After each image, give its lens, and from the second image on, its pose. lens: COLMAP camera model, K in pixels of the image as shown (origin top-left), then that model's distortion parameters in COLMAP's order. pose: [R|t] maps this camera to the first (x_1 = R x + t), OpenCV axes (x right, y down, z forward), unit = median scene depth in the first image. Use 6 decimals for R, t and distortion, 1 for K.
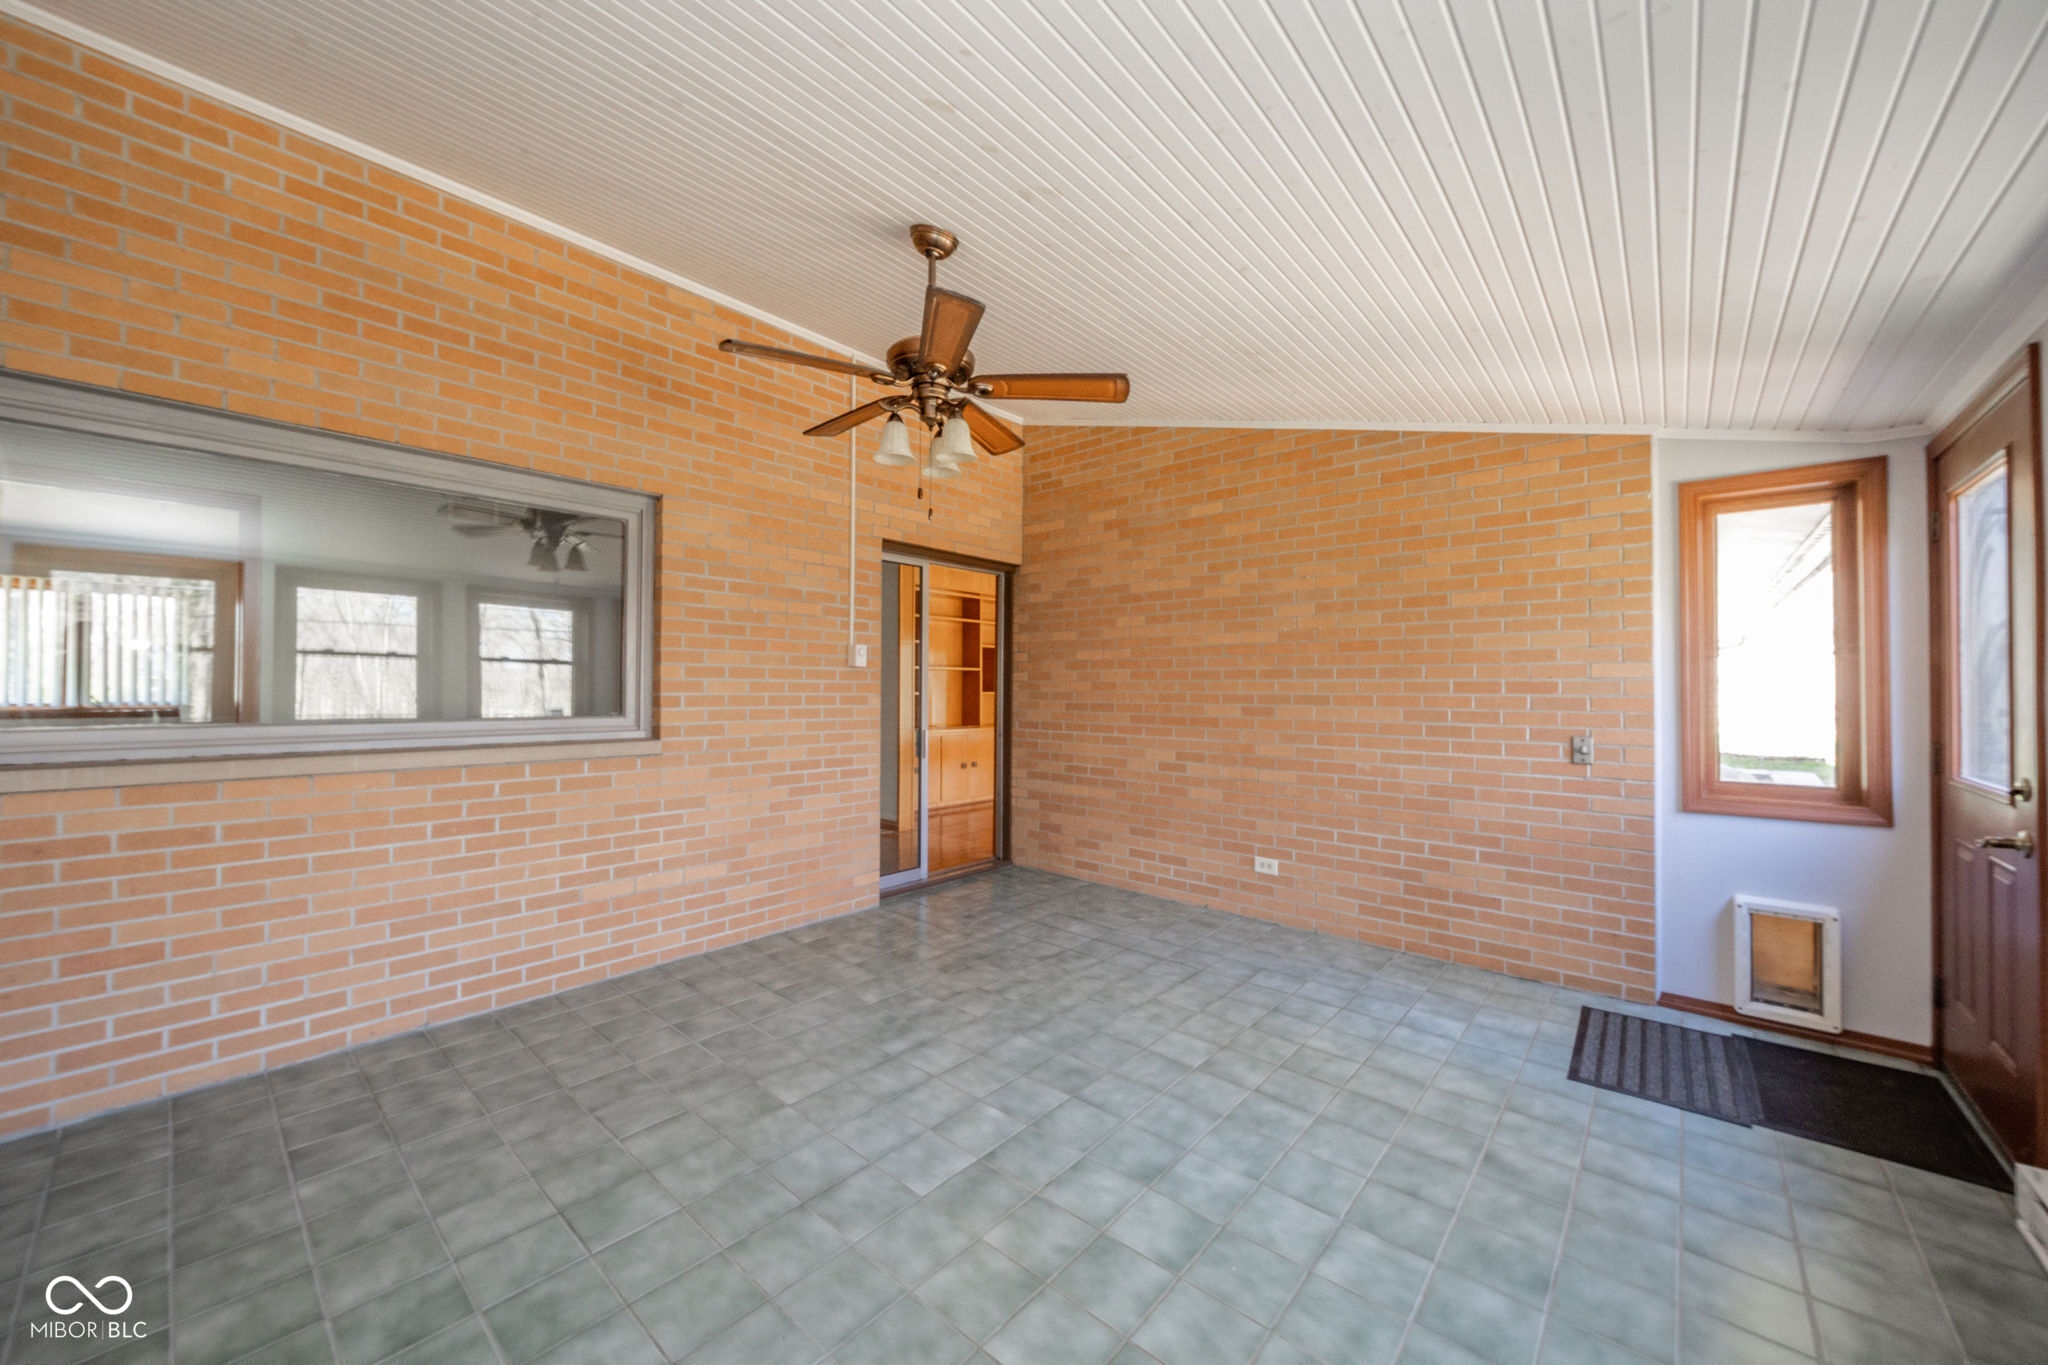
lens RADIAL K [[742.9, 0, 1024.0], [0, 742.9, 682.5], [0, 0, 1]] dist [-0.000045, -0.000054]
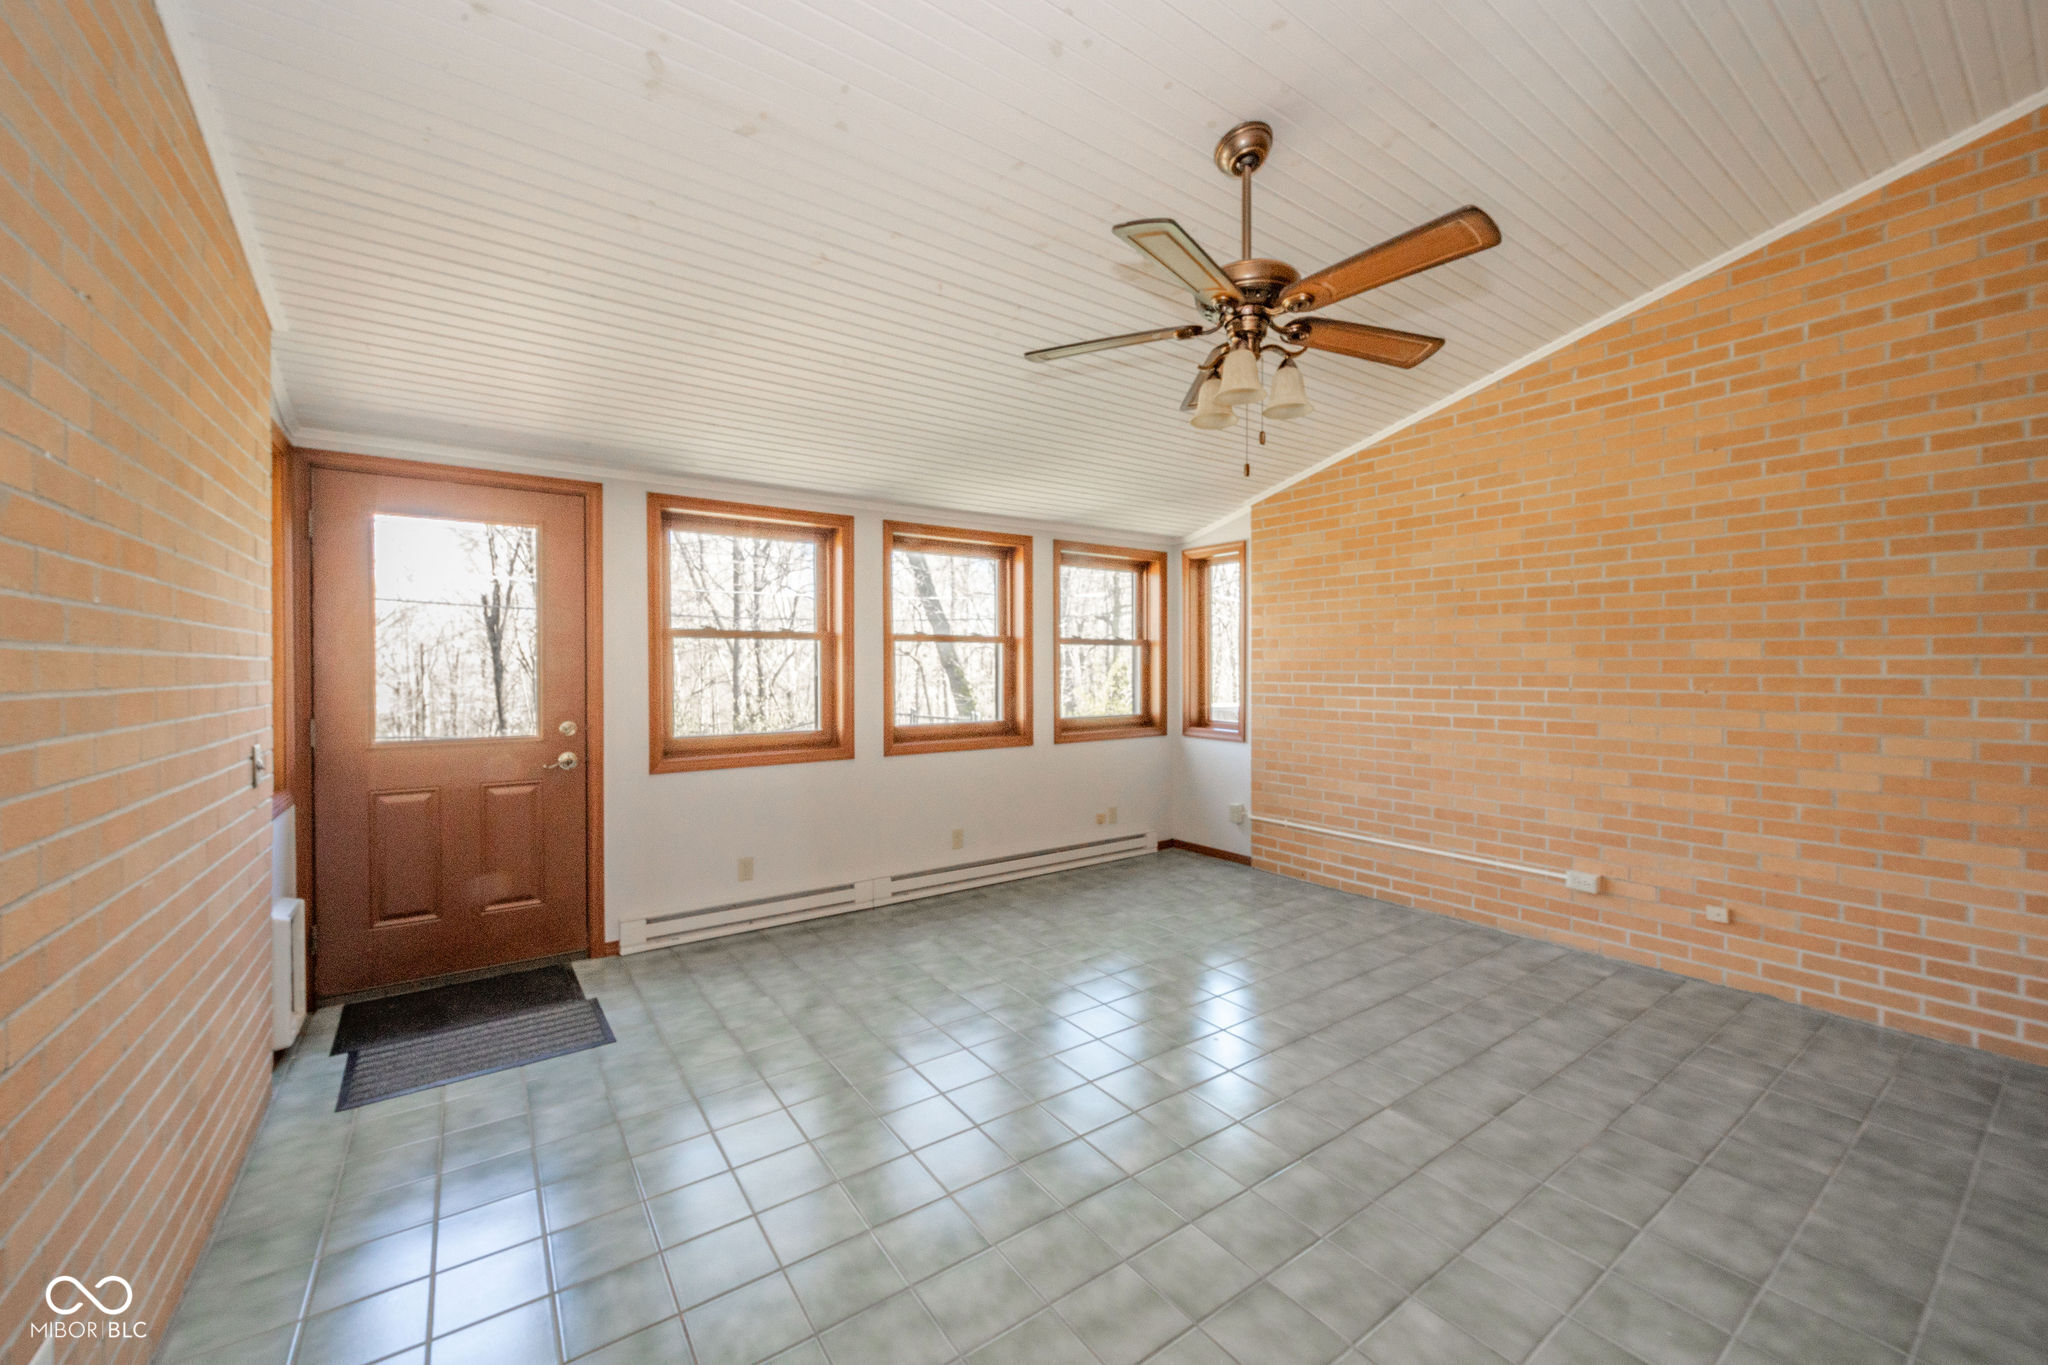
lens RADIAL K [[742.9, 0, 1024.0], [0, 742.9, 682.5], [0, 0, 1]] dist [-0.000045, -0.000054]
pose [[-0.969095, -0.006608, 0.246600, -0.094198], [-0.003684, 0.999917, 0.012318, 0.008215], [-0.246661, 0.011029, -0.969039, 2.010438]]
